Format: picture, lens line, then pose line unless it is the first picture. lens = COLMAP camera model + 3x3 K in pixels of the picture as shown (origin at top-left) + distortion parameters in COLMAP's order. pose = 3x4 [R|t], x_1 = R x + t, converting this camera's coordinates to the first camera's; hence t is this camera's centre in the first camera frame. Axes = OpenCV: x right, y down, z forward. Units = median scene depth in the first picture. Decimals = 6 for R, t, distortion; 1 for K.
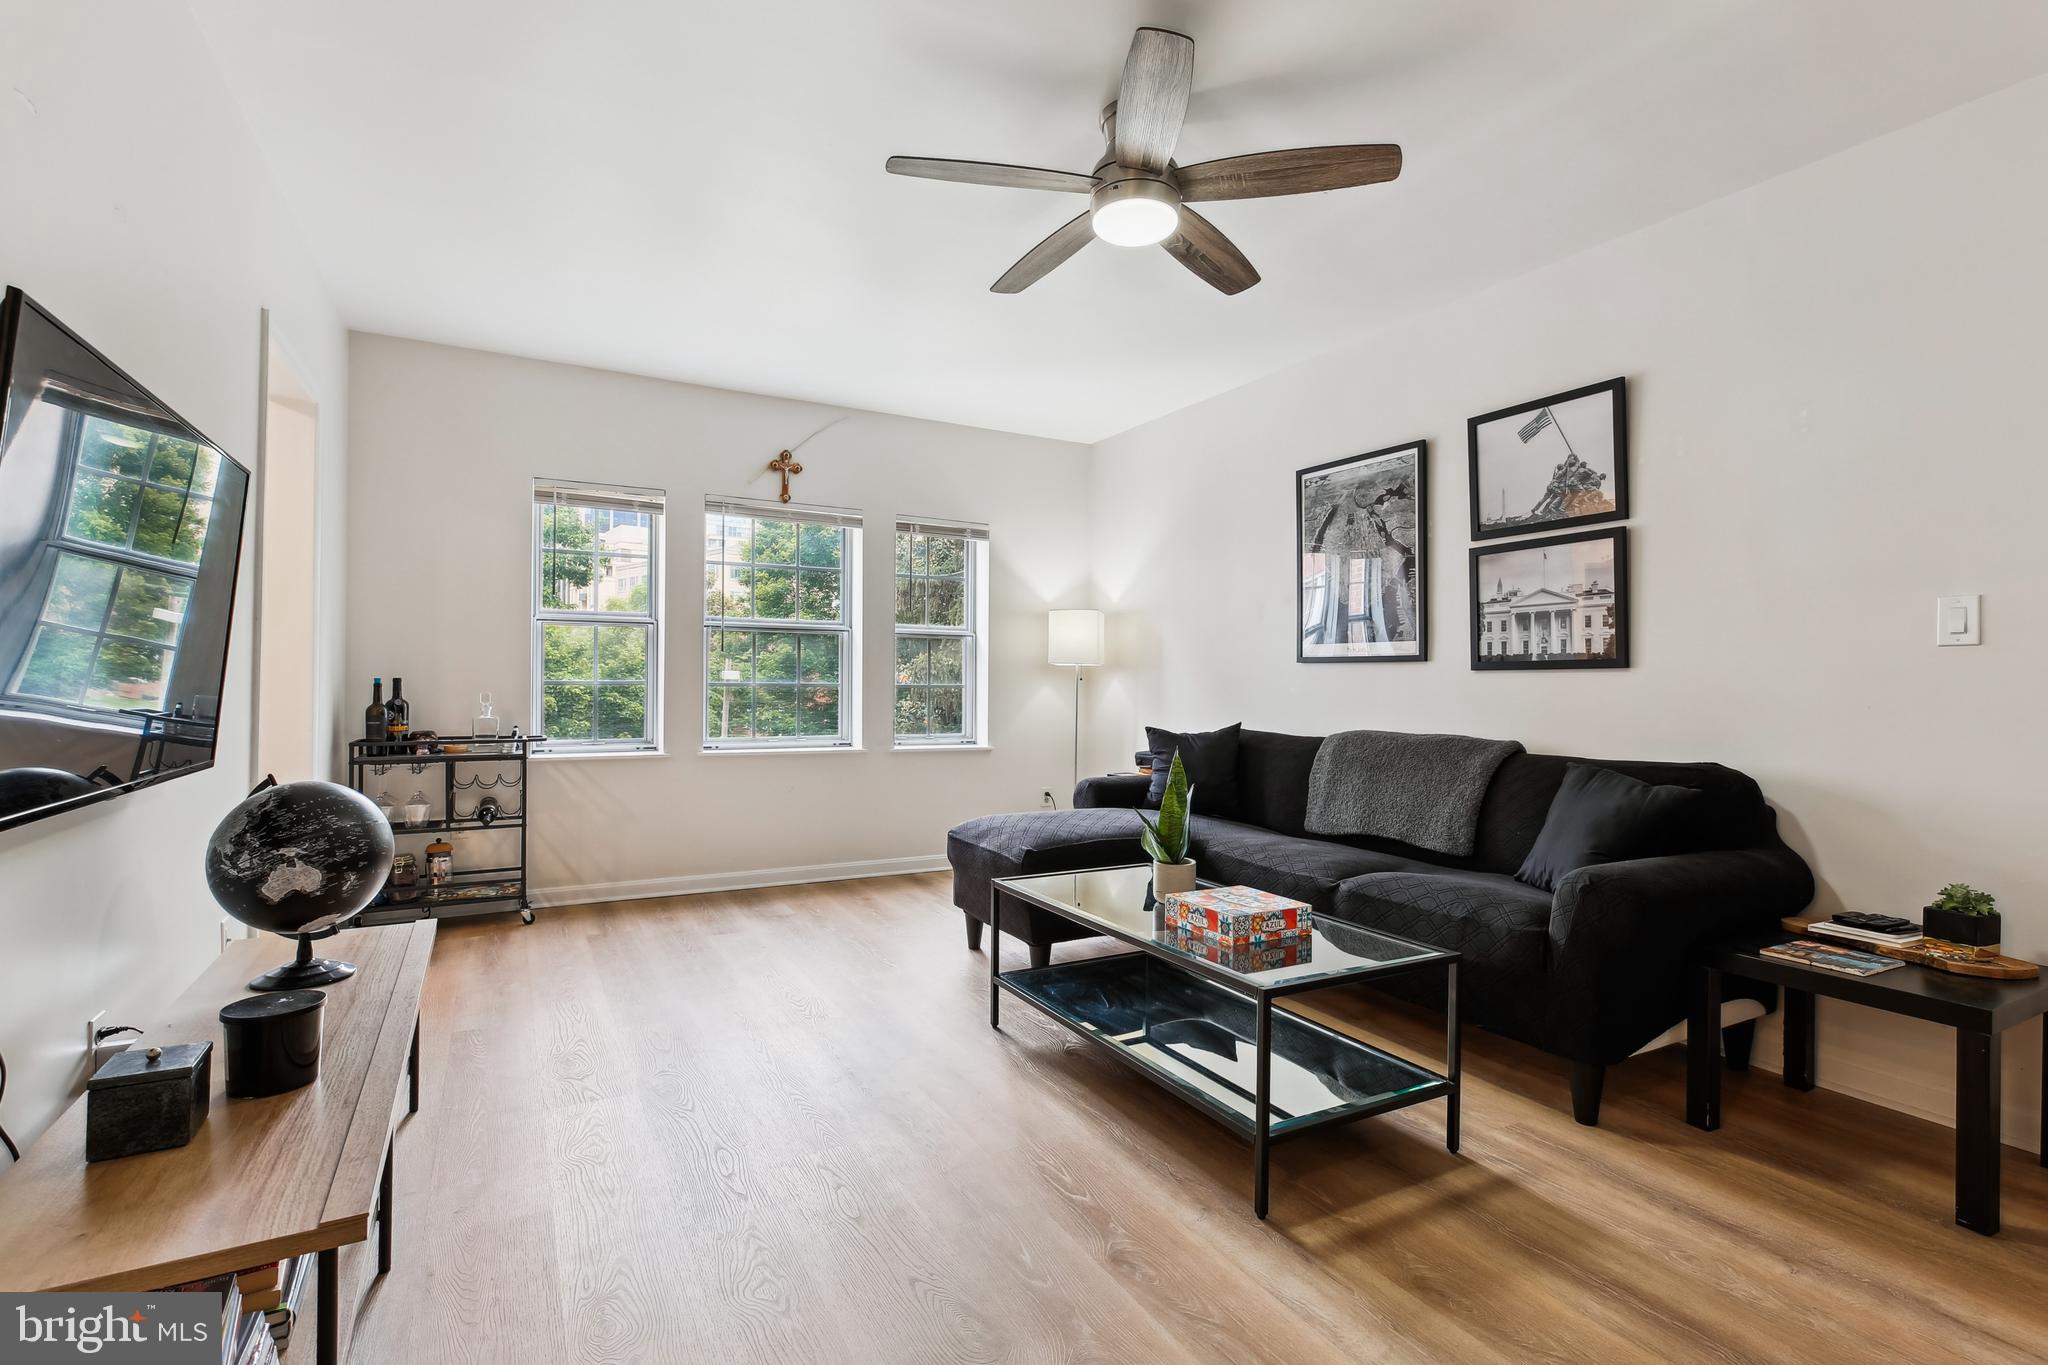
lens RADIAL K [[949.9, 0, 1022.4], [0, 949.9, 686.4], [0, 0, 1]] dist [0.010380, 0.000004]
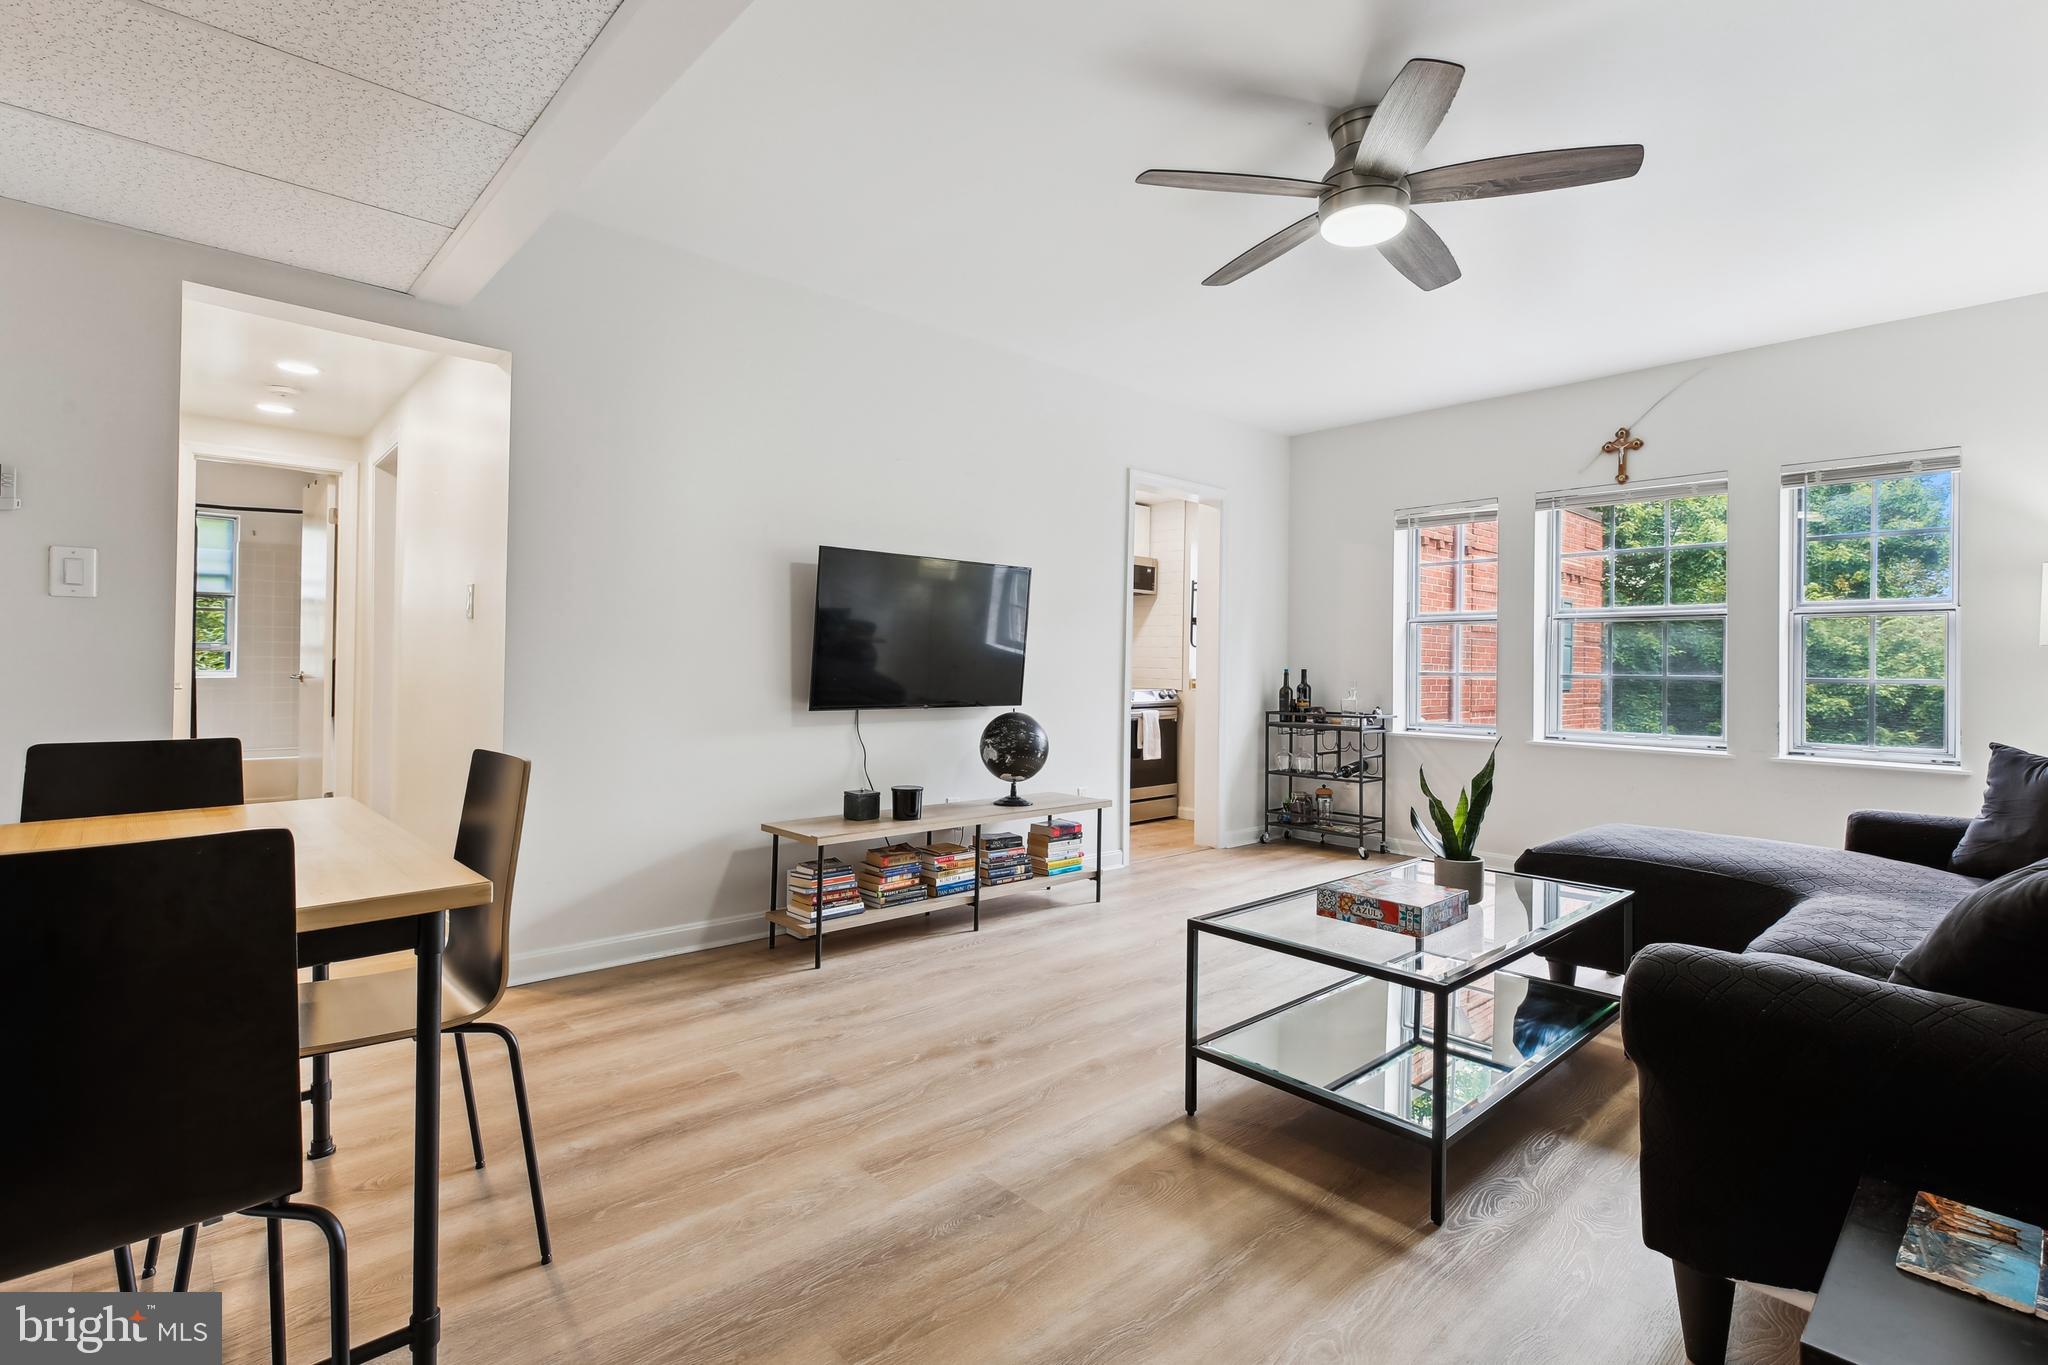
lens RADIAL K [[953.1, 0, 1027.0], [0, 953.1, 670.2], [0, 0, 1]] dist [0.003621, -0.000155]
pose [[0.242779, -0.004375, -0.970072, 0.636159], [-0.017237, 0.999813, -0.008823, 0.012613], [0.969929, 0.018863, 0.242658, 0.242189]]
